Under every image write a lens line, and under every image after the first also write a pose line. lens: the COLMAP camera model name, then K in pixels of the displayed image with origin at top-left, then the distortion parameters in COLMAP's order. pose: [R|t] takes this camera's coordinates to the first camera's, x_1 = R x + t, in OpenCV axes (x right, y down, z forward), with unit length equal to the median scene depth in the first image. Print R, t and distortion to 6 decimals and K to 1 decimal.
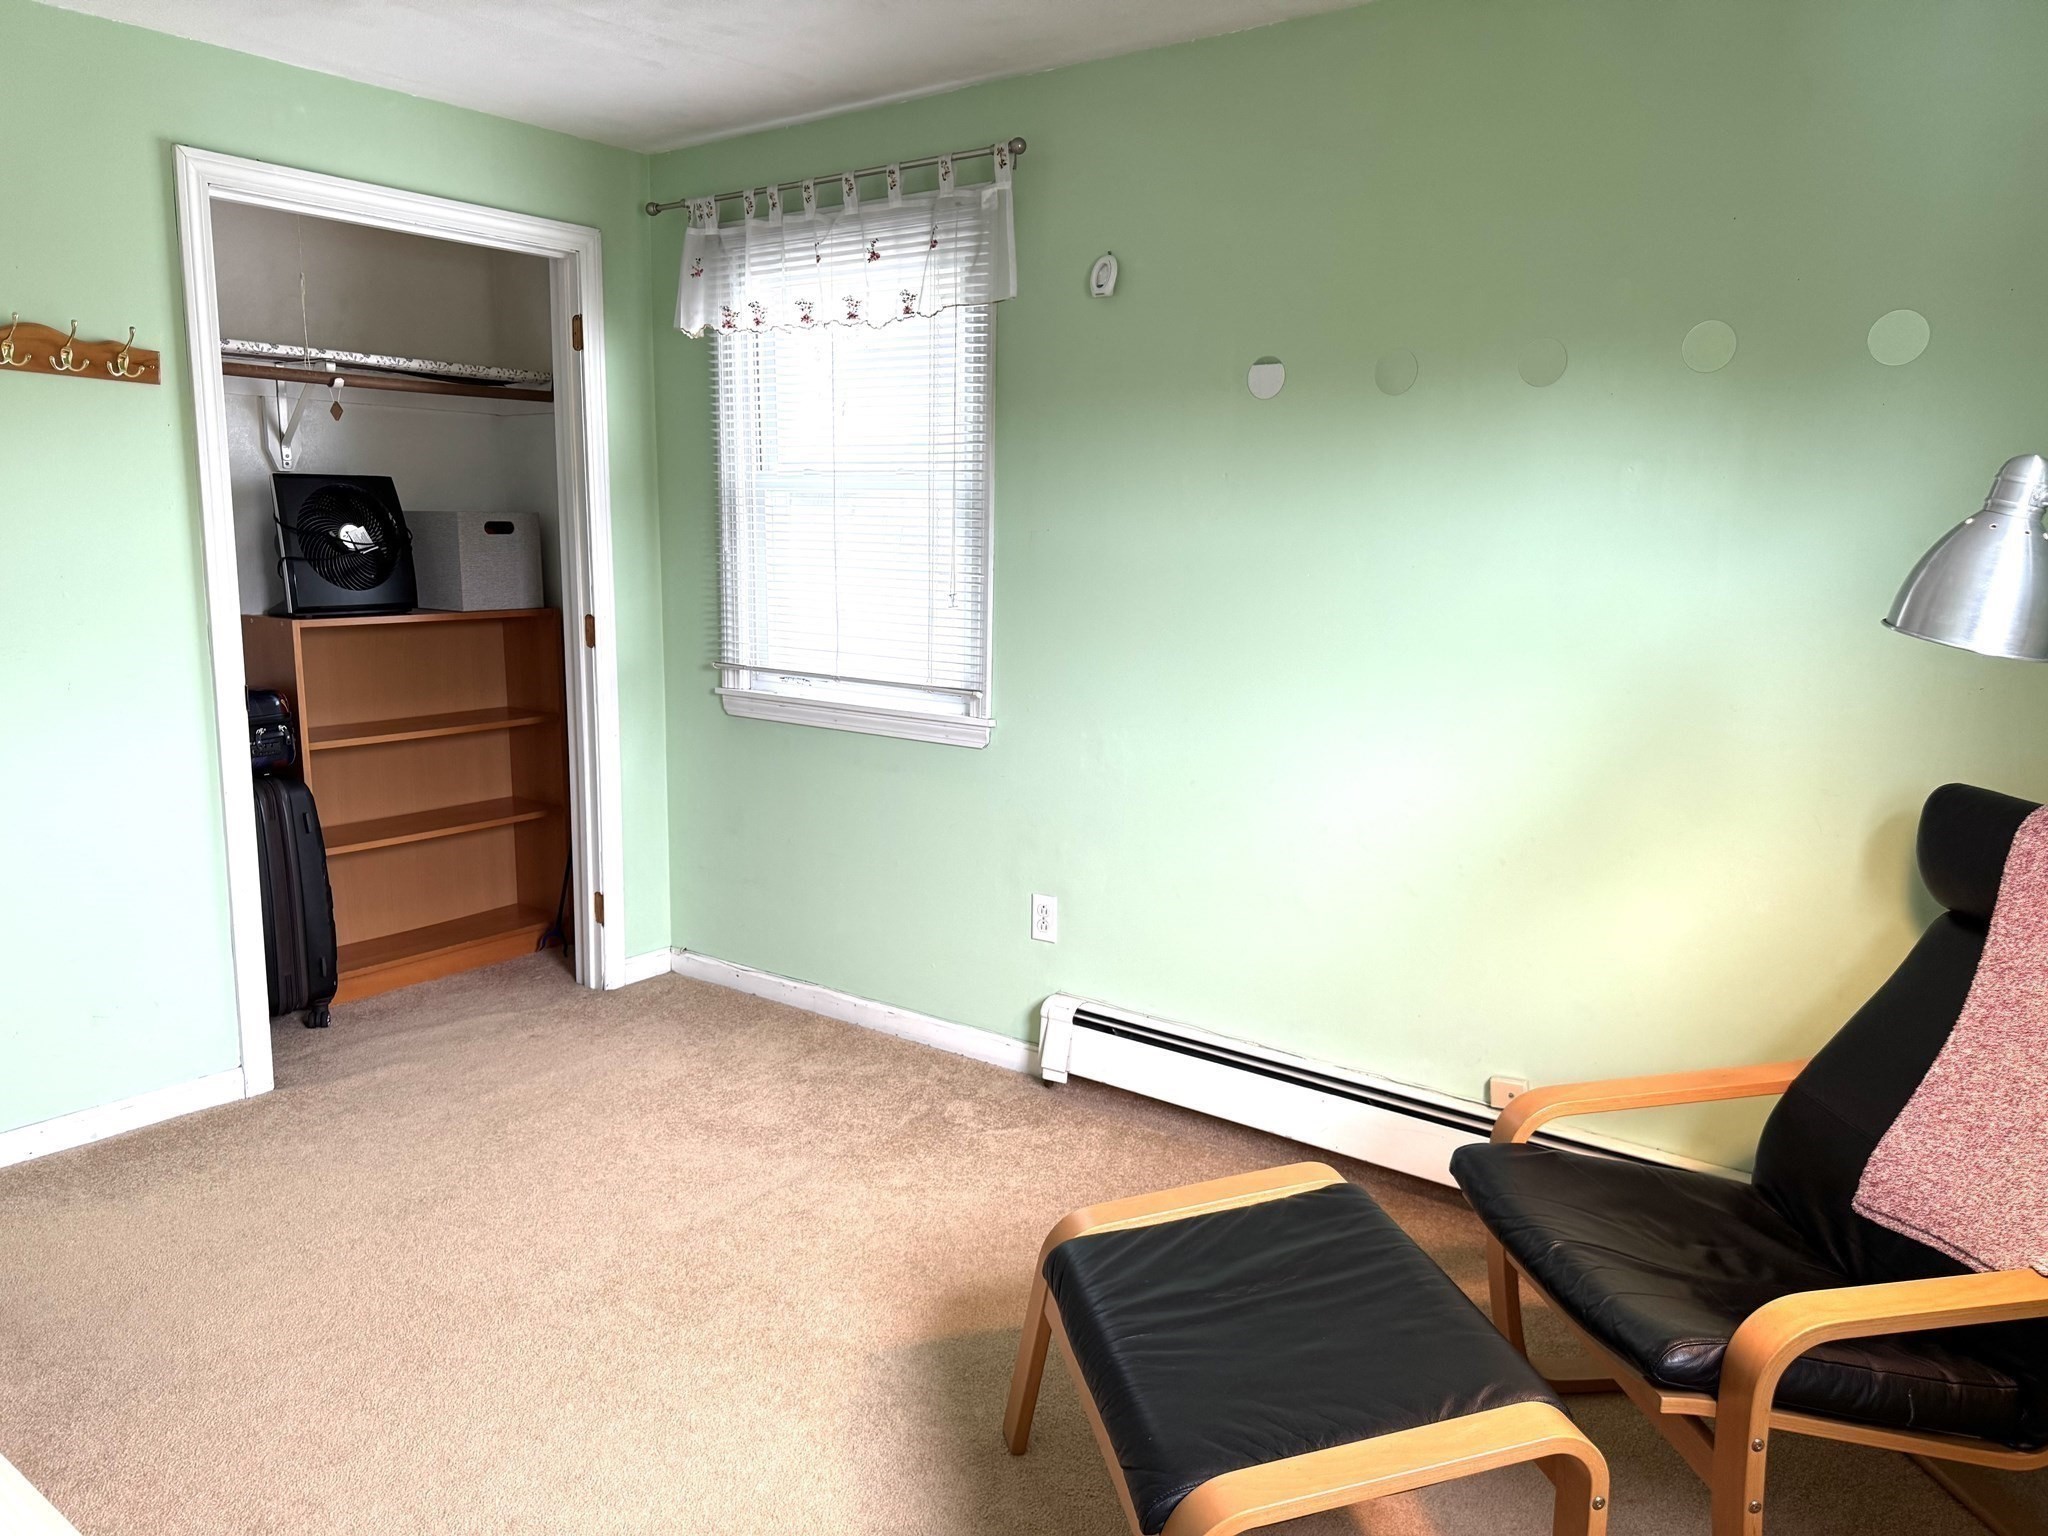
lens RADIAL K [[1453.4, 0, 1024.0], [0, 1453.4, 768.0], [0, 0, 1]] dist [0.095967, -0.001044]
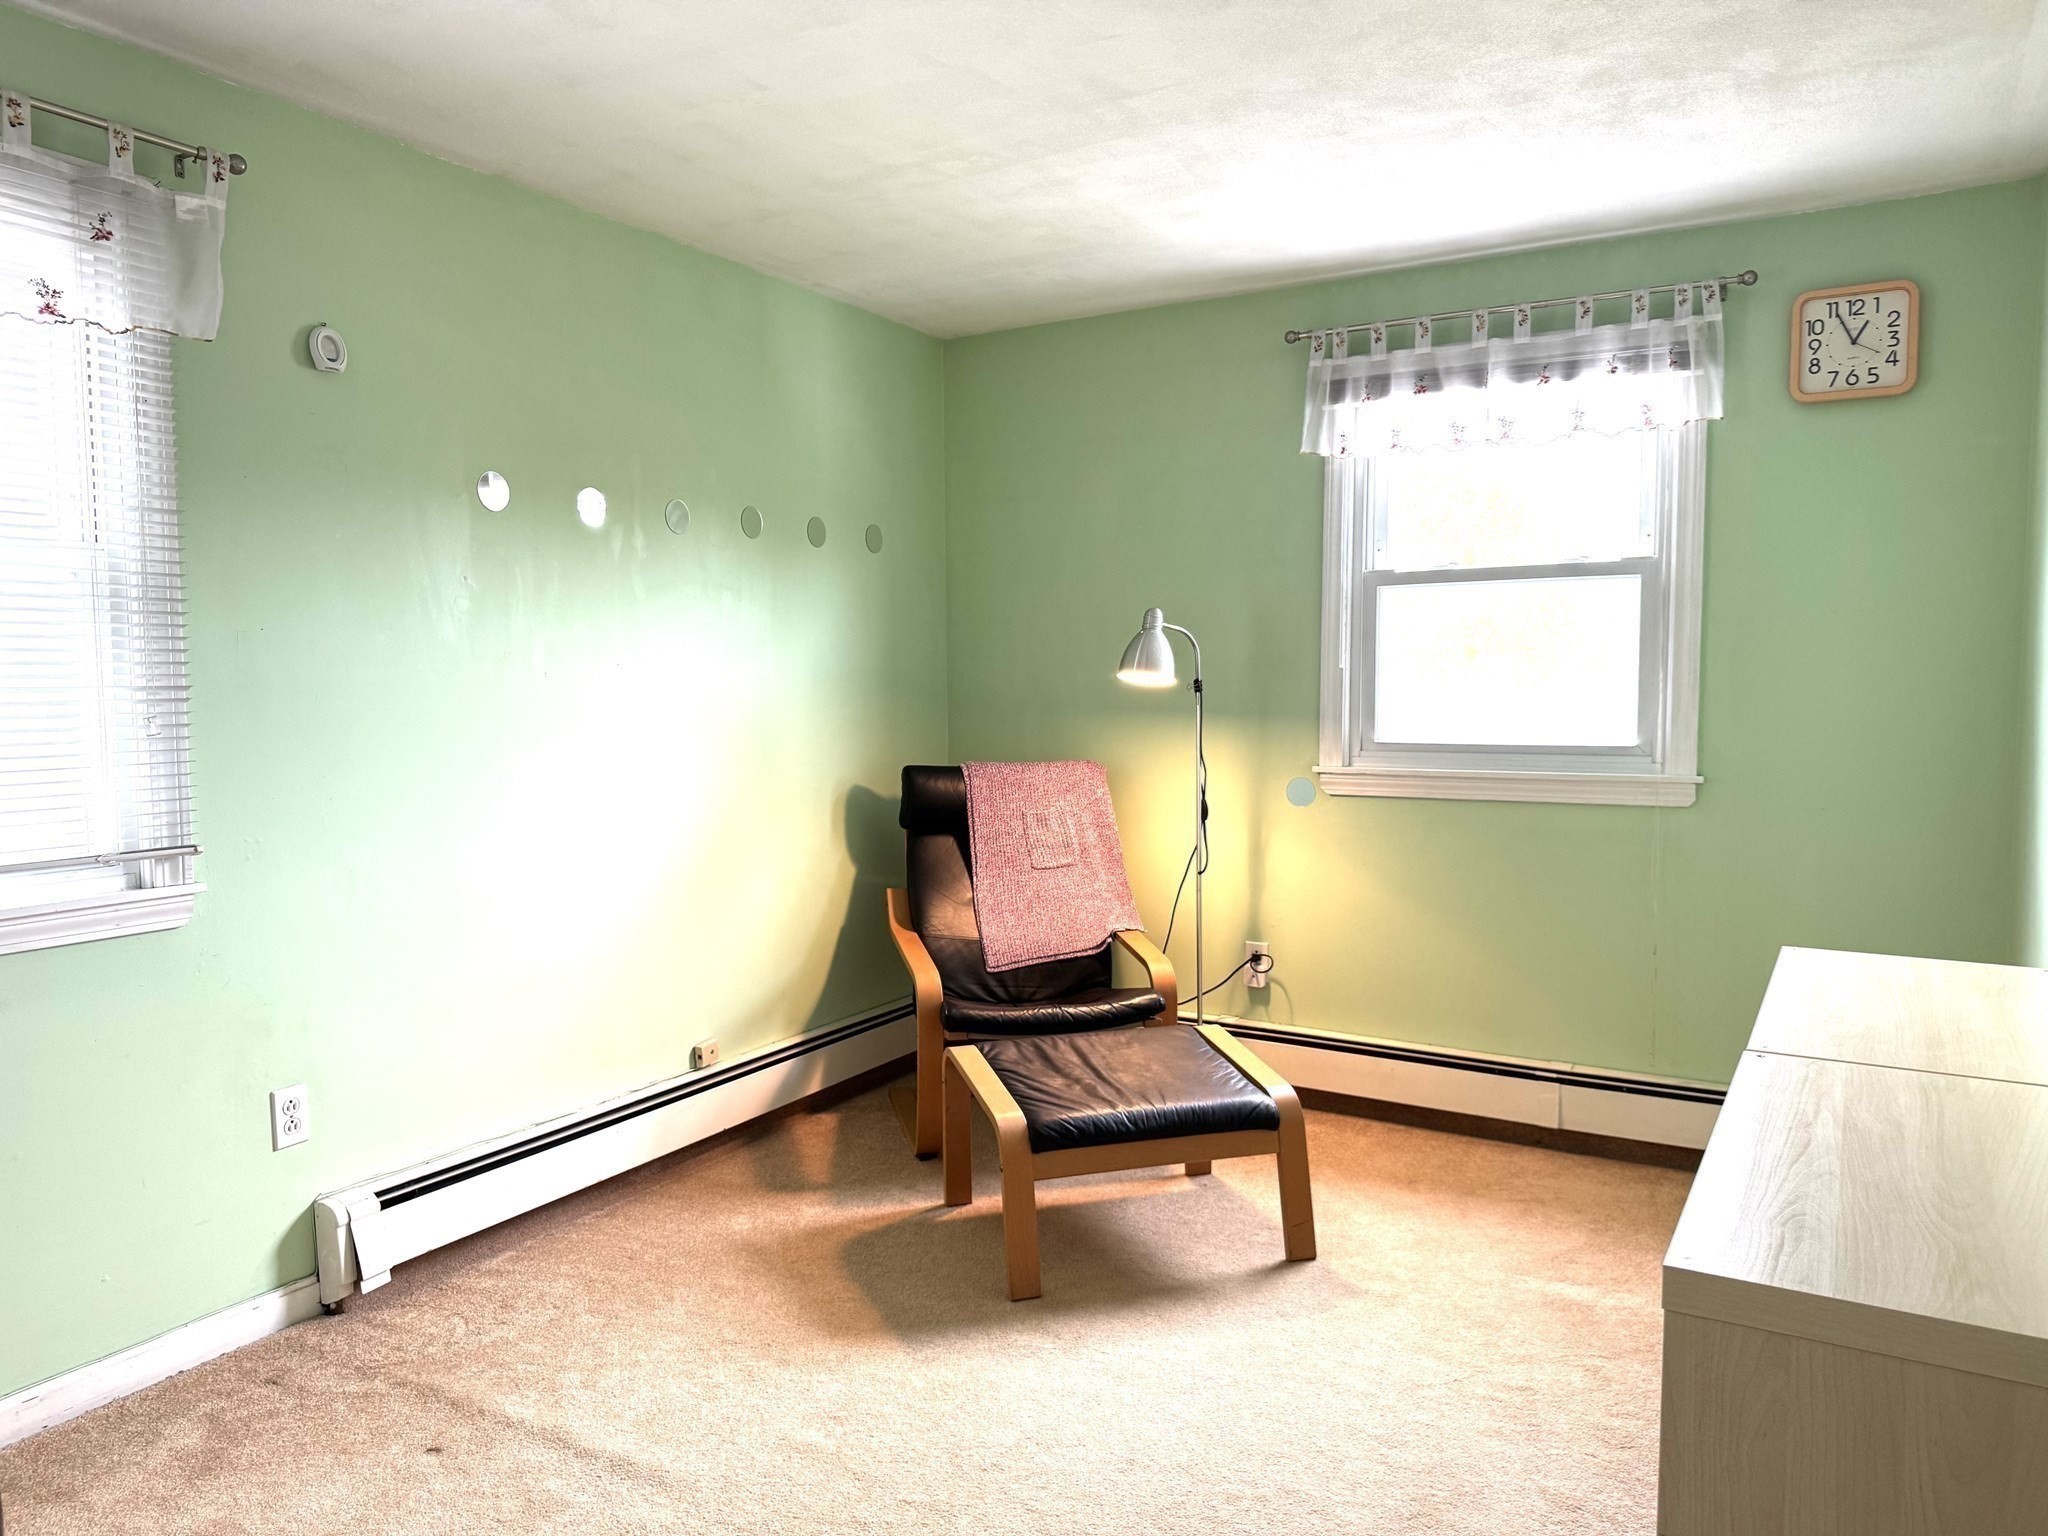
lens RADIAL K [[1466.4, 0, 1024.0], [0, 1466.4, 768.0], [0, 0, 1]] dist [-0.003660, 0.000081]
pose [[-0.116738, -0.086152, 0.989419, -0.833479], [0.162341, 0.981176, 0.104588, -0.105160], [-0.979805, 0.172832, -0.100555, 0.679705]]
